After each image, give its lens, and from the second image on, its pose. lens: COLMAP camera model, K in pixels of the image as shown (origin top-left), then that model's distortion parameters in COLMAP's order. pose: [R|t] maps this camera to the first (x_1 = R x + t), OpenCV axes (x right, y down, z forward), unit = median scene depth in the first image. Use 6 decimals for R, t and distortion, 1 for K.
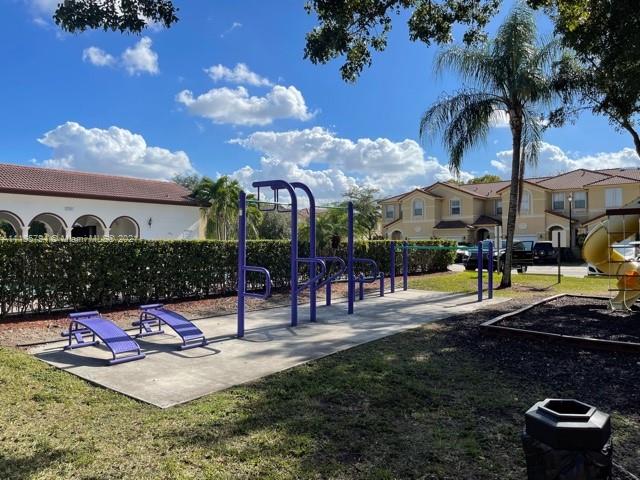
lens RADIAL K [[473.6, 0, 319.7], [0, 473.6, 241.6], [0, 0, 1]] dist [0.010382, 0.000424]
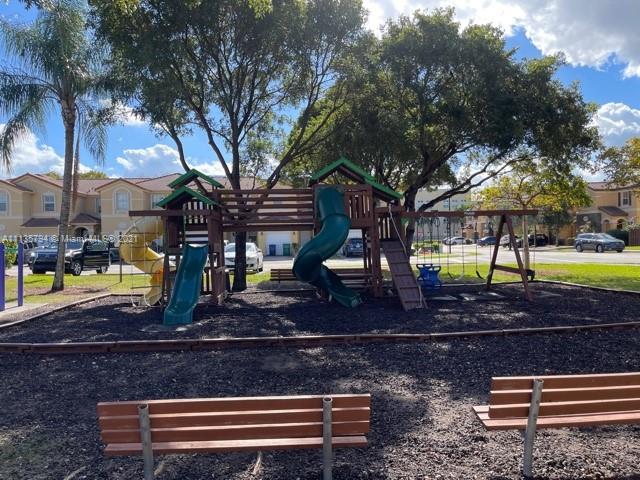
lens RADIAL K [[473.6, 0, 320.9], [0, 473.6, 239.8], [0, 0, 1]] dist [0.010382, 0.000424]
pose [[0.741653, -0.009131, 0.670721, 0.150981], [0.009676, 0.999949, 0.002914, -0.001482], [-0.670714, 0.004328, 0.741704, -0.031509]]
